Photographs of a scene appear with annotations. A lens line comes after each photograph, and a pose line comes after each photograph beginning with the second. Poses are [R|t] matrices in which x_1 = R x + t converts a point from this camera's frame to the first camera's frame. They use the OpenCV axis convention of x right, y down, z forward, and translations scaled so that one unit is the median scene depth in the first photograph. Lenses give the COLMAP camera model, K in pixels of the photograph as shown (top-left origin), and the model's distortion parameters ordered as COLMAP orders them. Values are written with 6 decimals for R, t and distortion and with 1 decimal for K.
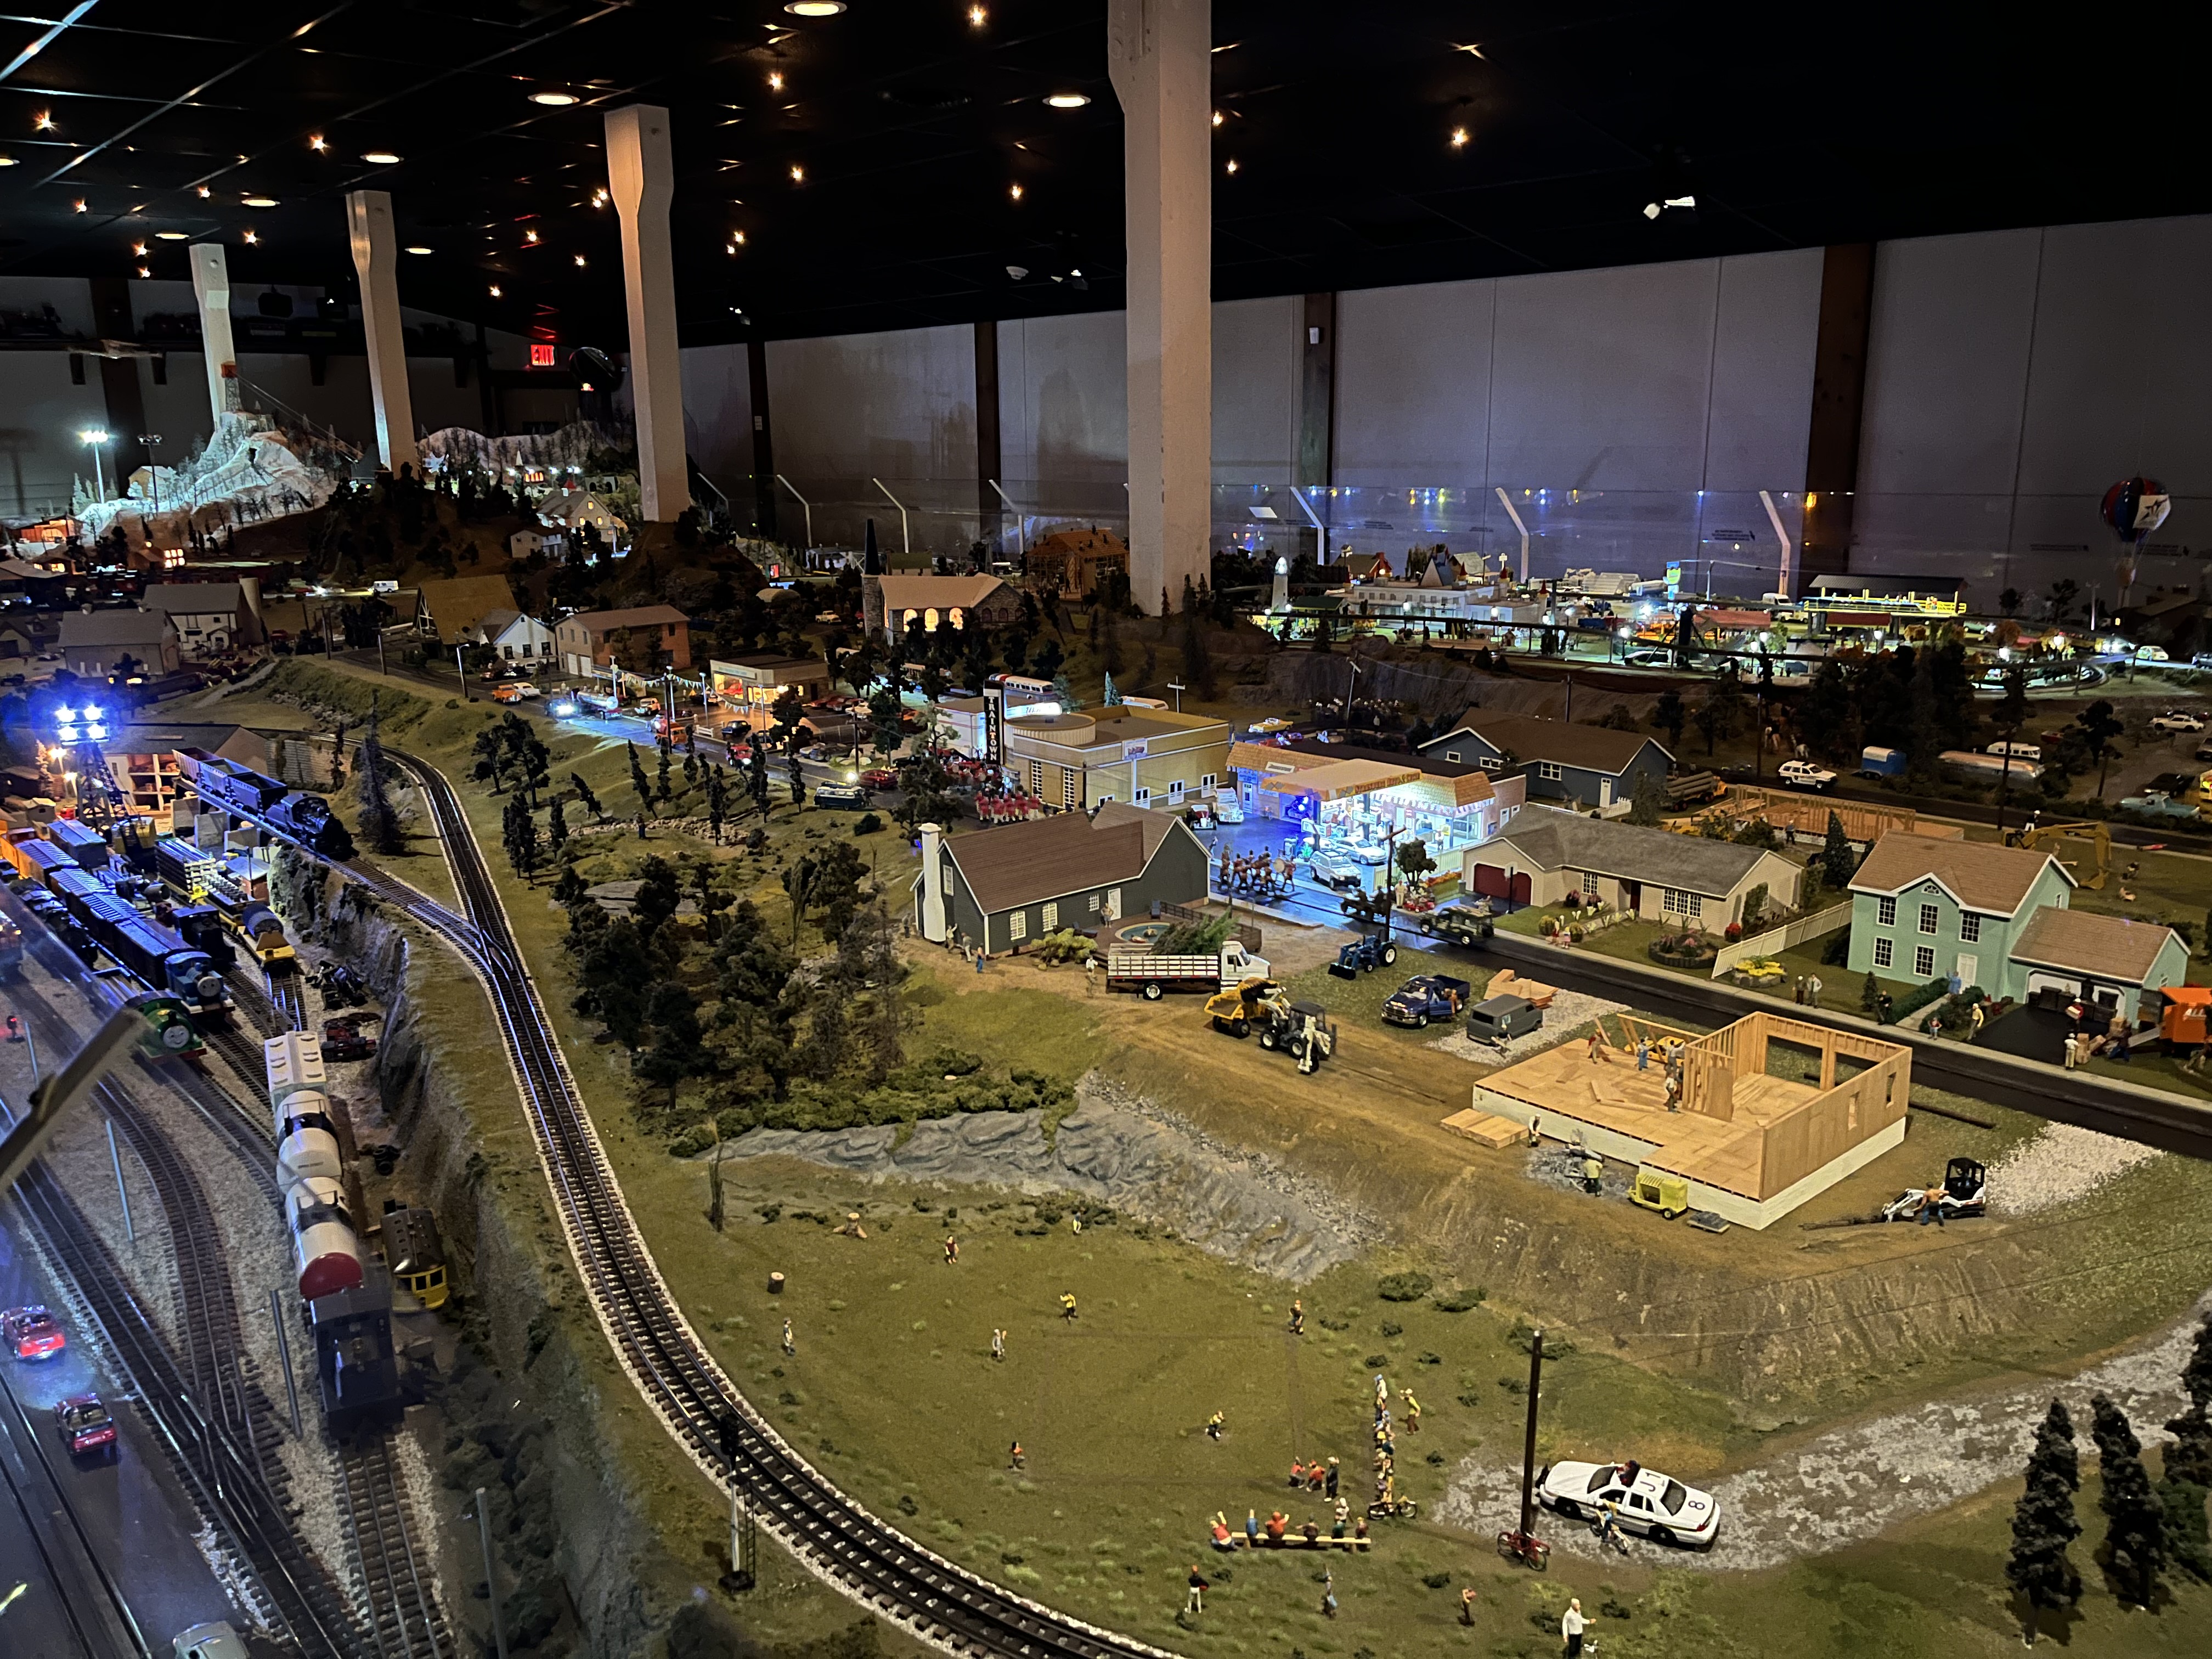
lens RADIAL K [[1671.4, 0, 1107.0], [0, 1671.4, 824.8], [0, 0, 1]] dist [0.058063, -0.082085]
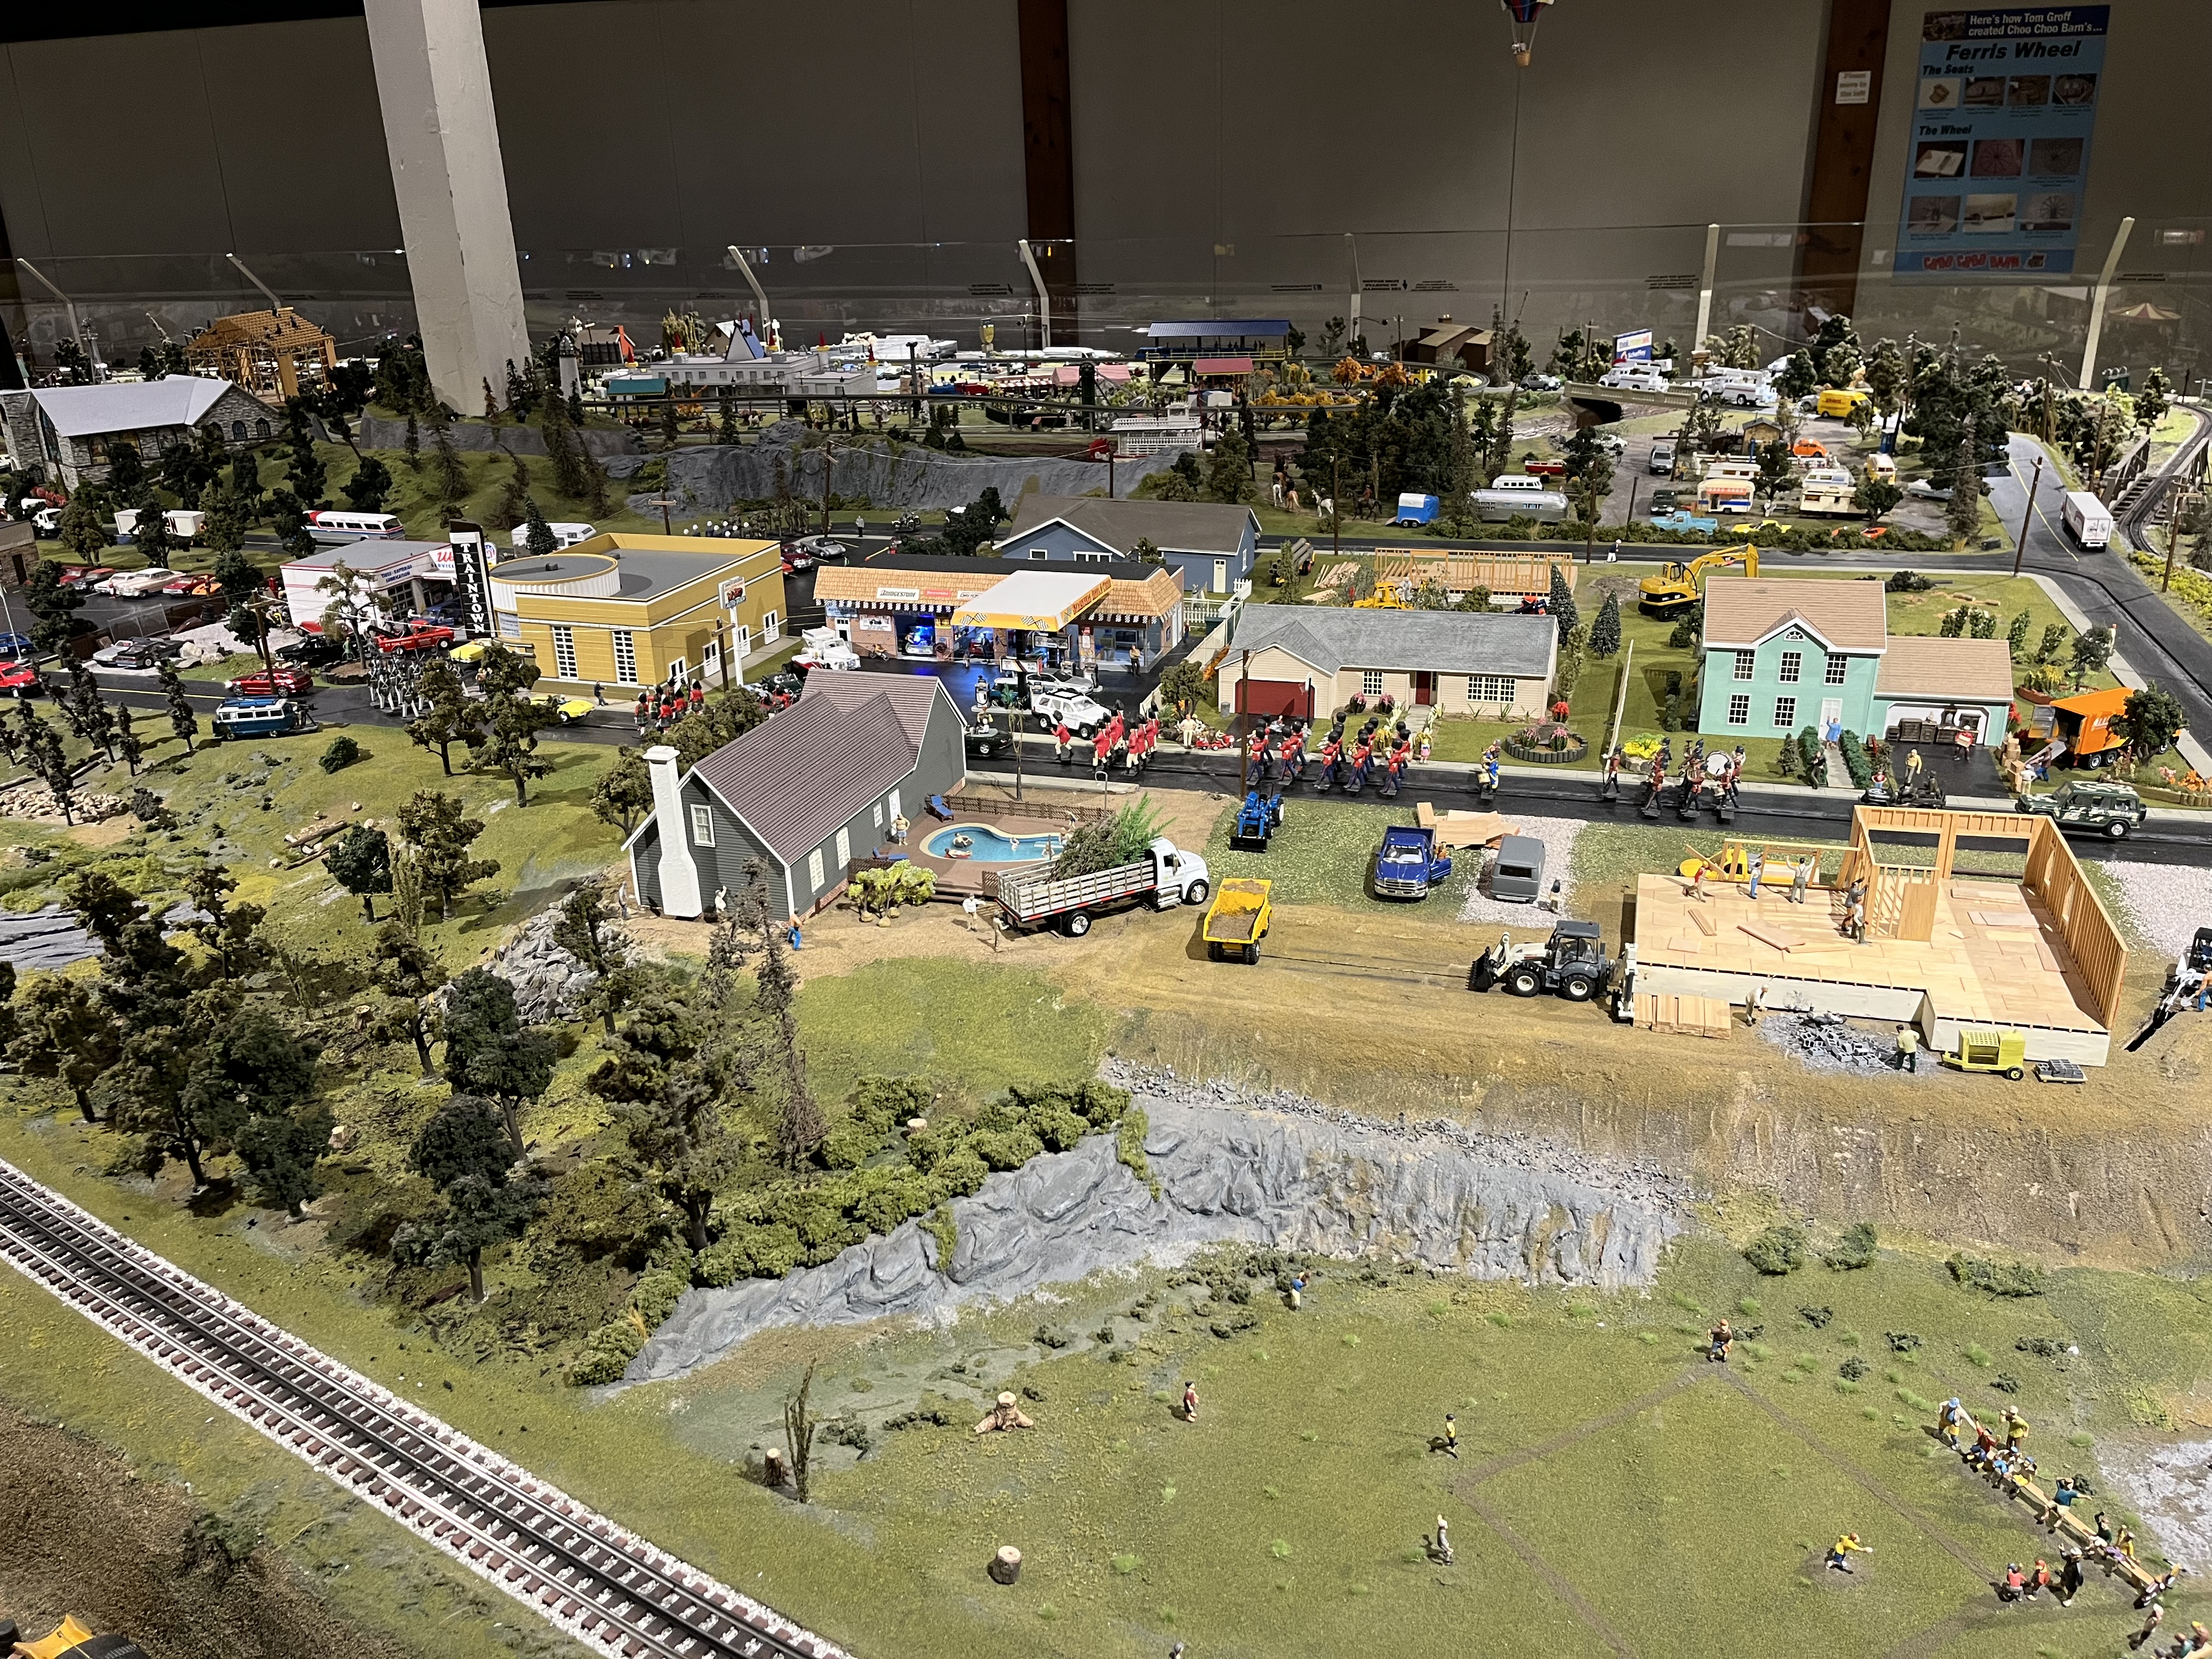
lens RADIAL K [[1671.4, 0, 1100.6], [0, 1671.4, 841.3], [0, 0, 1]] dist [0.058063, -0.082085]
pose [[0.857336, -0.197764, 0.475252, -0.302498], [0.132007, 0.976847, 0.168354, -0.057140], [-0.497543, -0.081599, 0.863593, 0.365967]]
